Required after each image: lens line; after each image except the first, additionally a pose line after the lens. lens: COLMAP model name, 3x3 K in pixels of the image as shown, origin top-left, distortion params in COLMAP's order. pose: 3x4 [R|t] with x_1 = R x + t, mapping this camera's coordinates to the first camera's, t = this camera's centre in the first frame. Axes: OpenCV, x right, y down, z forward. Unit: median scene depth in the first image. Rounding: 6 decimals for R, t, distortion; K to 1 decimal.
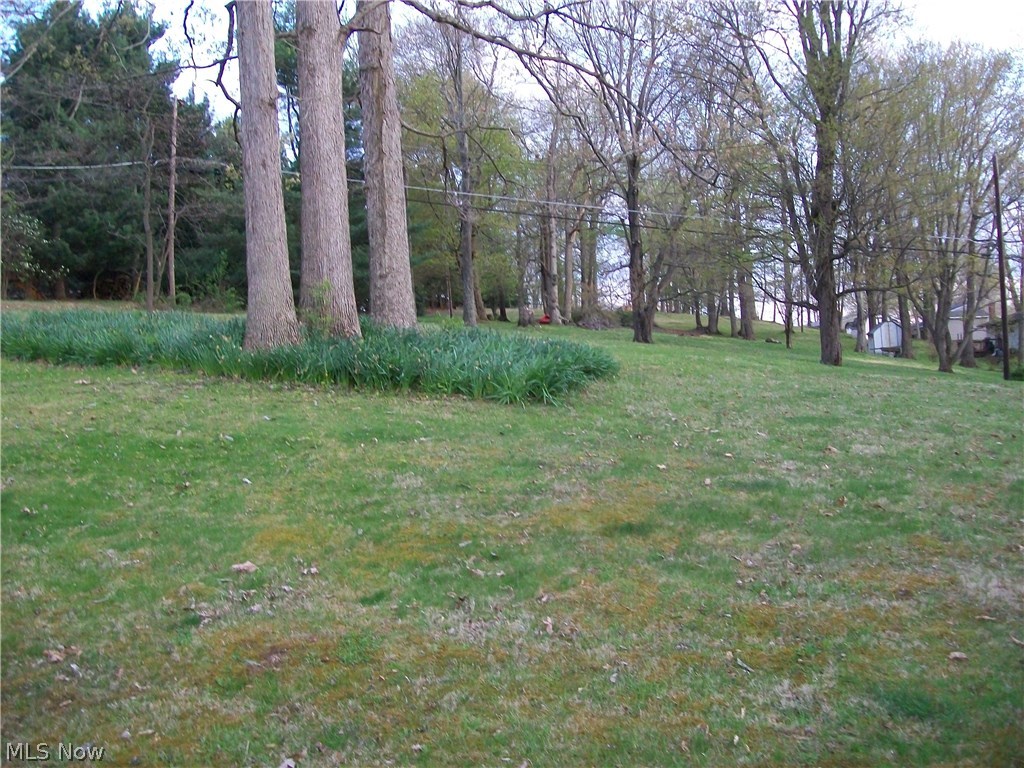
lens RADIAL K [[1039.5, 0, 512.0], [0, 1039.5, 383.2], [0, 0, 1]] dist [-0.123274, 0.000000]
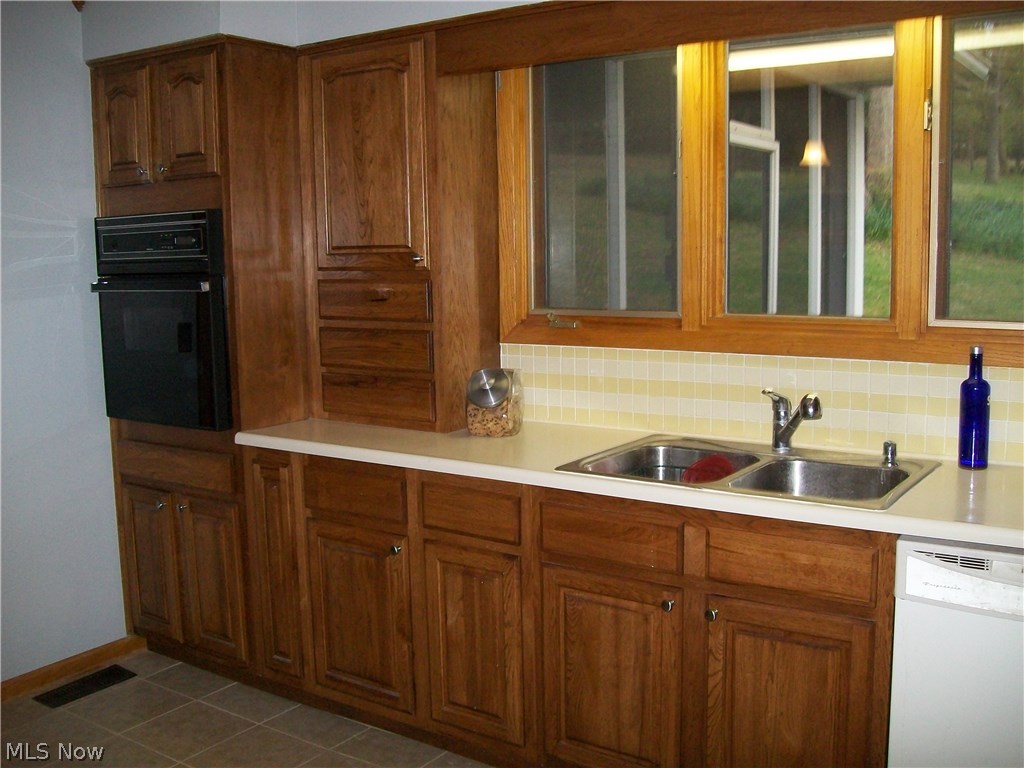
lens RADIAL K [[1039.5, 0, 512.2], [0, 1039.5, 384.0], [0, 0, 1]] dist [-0.123274, 0.000000]
pose [[0.889124, 0.088244, -0.449078, 0.001819], [-0.019104, 0.987536, 0.156227, -0.005178], [0.457267, -0.130326, 0.879728, -0.171152]]
